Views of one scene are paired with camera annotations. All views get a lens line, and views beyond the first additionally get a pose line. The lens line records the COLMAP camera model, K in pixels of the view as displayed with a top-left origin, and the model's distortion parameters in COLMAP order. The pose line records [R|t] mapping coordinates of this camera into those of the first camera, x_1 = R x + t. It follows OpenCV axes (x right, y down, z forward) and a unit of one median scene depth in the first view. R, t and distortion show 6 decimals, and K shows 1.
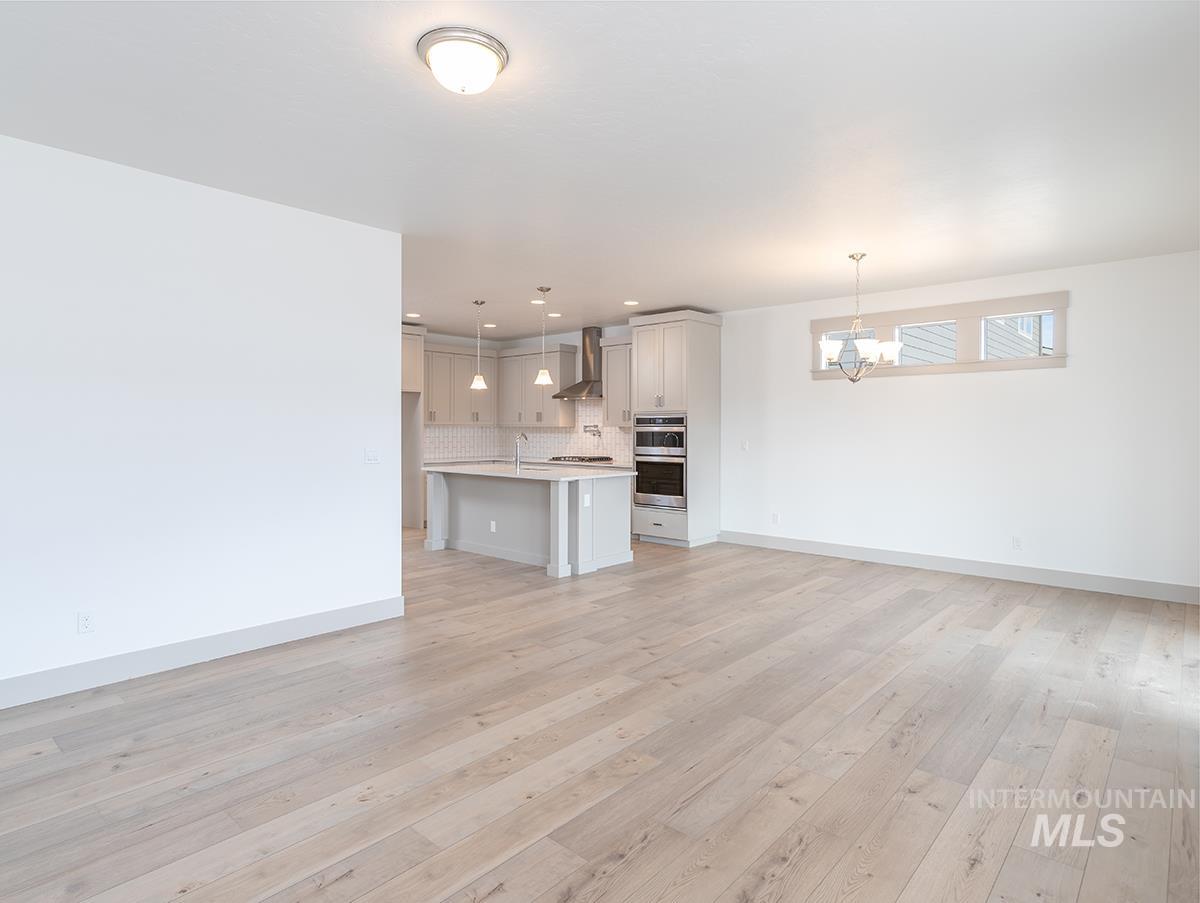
lens RADIAL K [[672.3, 0, 581.6], [0, 672.3, 418.6], [0, 0, 1]] dist [0.015881, 0.000062]
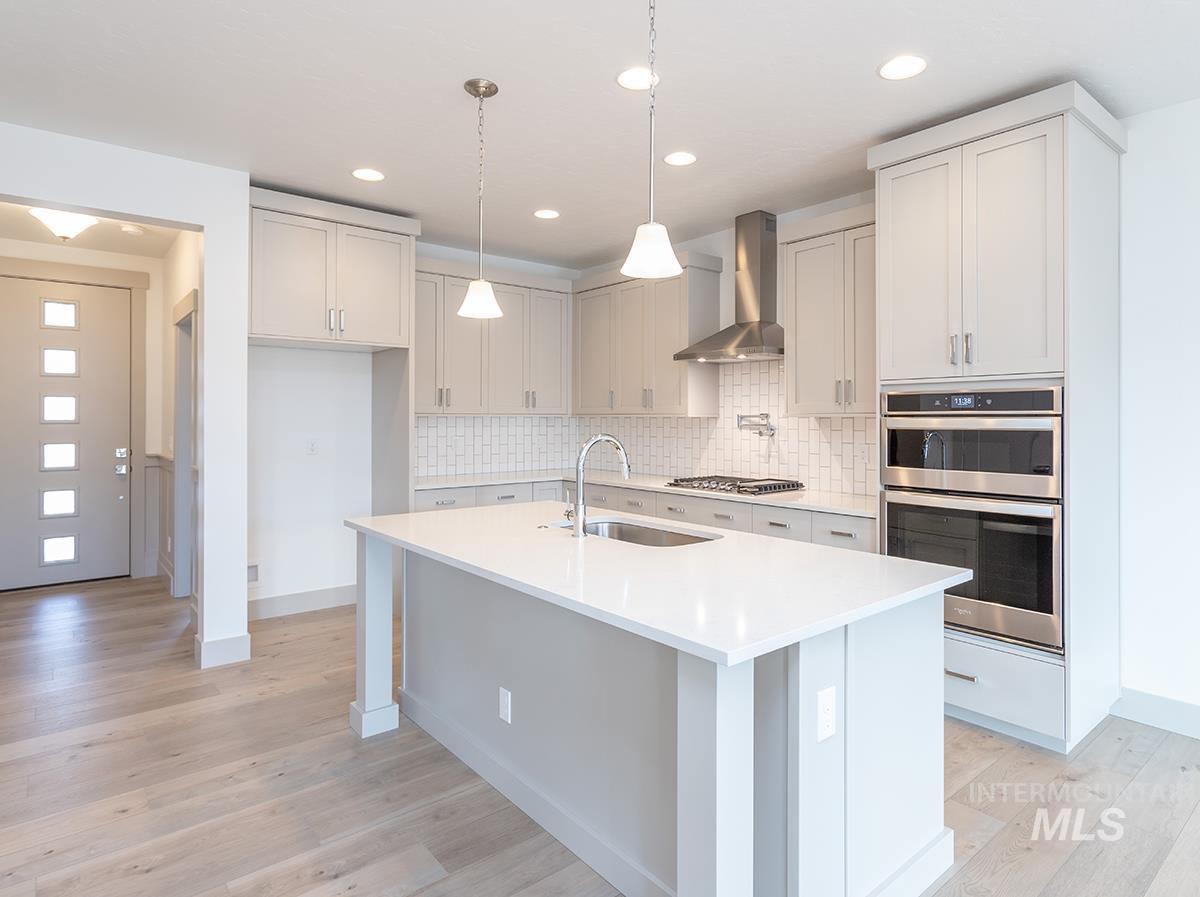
lens RADIAL K [[672.3, 0, 581.6], [0, 672.3, 415.6], [0, 0, 1]] dist [0.015881, 0.000062]
pose [[0.985209, -0.001331, -0.171350, -0.028785], [0.002758, 0.999963, 0.008093, 0.007602], [0.171333, -0.008446, 0.985177, 0.568000]]
